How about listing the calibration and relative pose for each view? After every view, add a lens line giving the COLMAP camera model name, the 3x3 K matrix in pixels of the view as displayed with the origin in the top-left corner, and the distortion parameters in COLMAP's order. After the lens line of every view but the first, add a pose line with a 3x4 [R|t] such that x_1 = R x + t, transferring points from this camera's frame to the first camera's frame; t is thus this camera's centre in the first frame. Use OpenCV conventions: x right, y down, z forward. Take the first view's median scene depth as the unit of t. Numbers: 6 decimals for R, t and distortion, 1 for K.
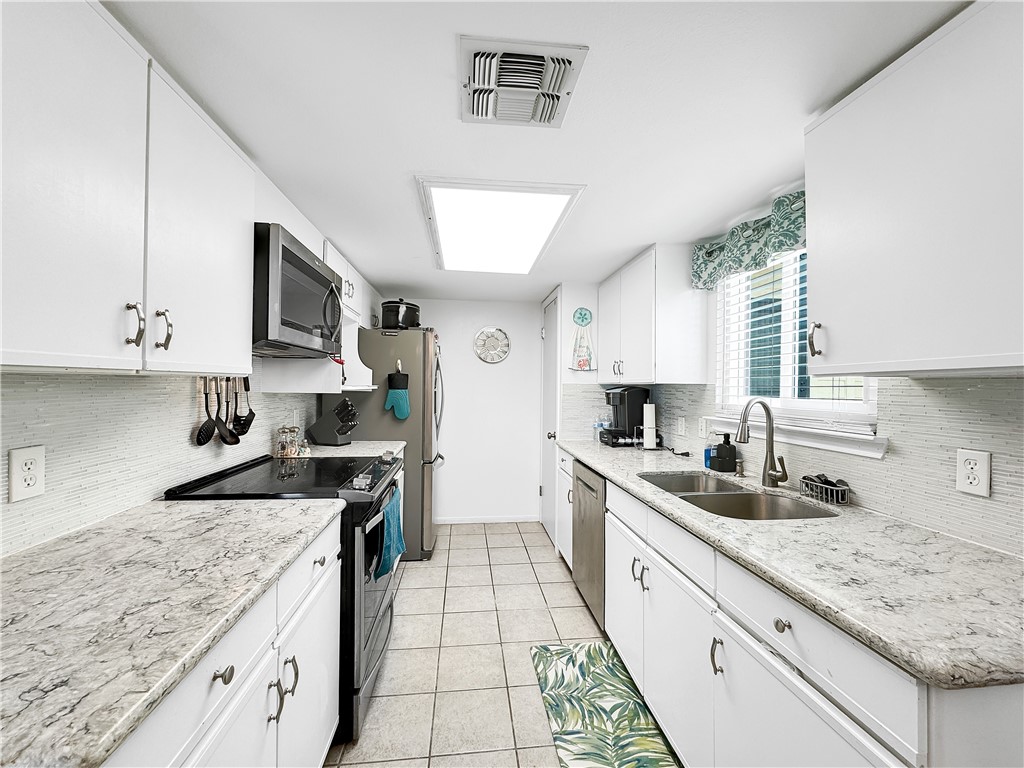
lens RADIAL K [[417.0, 0, 512.5], [0, 417.0, 380.4], [0, 0, 1]] dist [-0.004131, 0.000875]
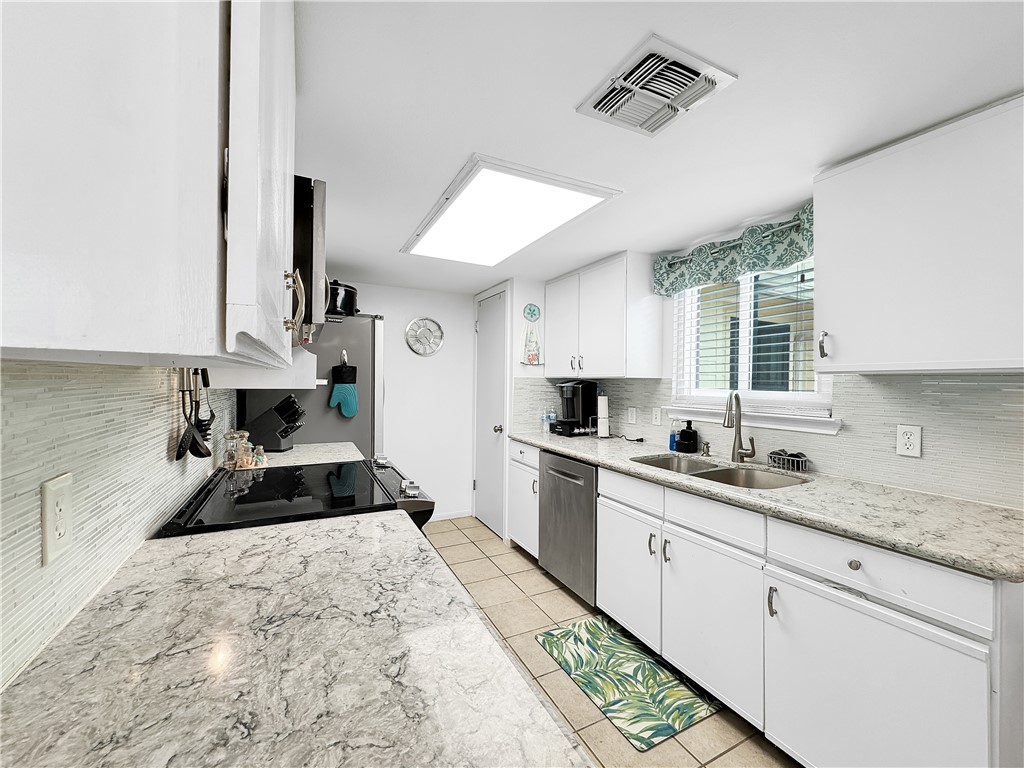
lens RADIAL K [[417.0, 0, 514.2], [0, 417.0, 380.5], [0, 0, 1]] dist [-0.004131, 0.000875]
pose [[0.936255, -0.000915, 0.351319, -0.443906], [-0.005025, 0.999859, 0.015994, -0.002091], [-0.351284, -0.016740, 0.936119, 0.090393]]
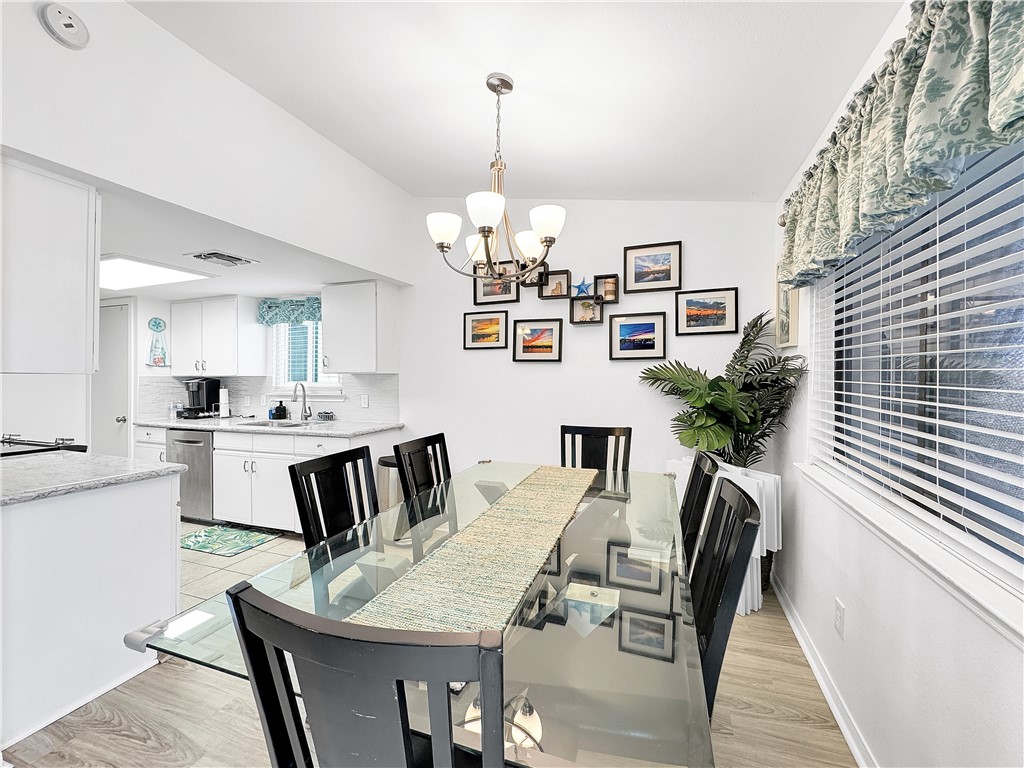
lens RADIAL K [[417.0, 0, 524.3], [0, 417.0, 378.2], [0, 0, 1]] dist [-0.004131, 0.000875]
pose [[0.433034, -0.009838, 0.901324, -0.958138], [-0.004787, 0.999901, 0.013214, -0.016462], [-0.901365, -0.010037, 0.432944, -1.126188]]
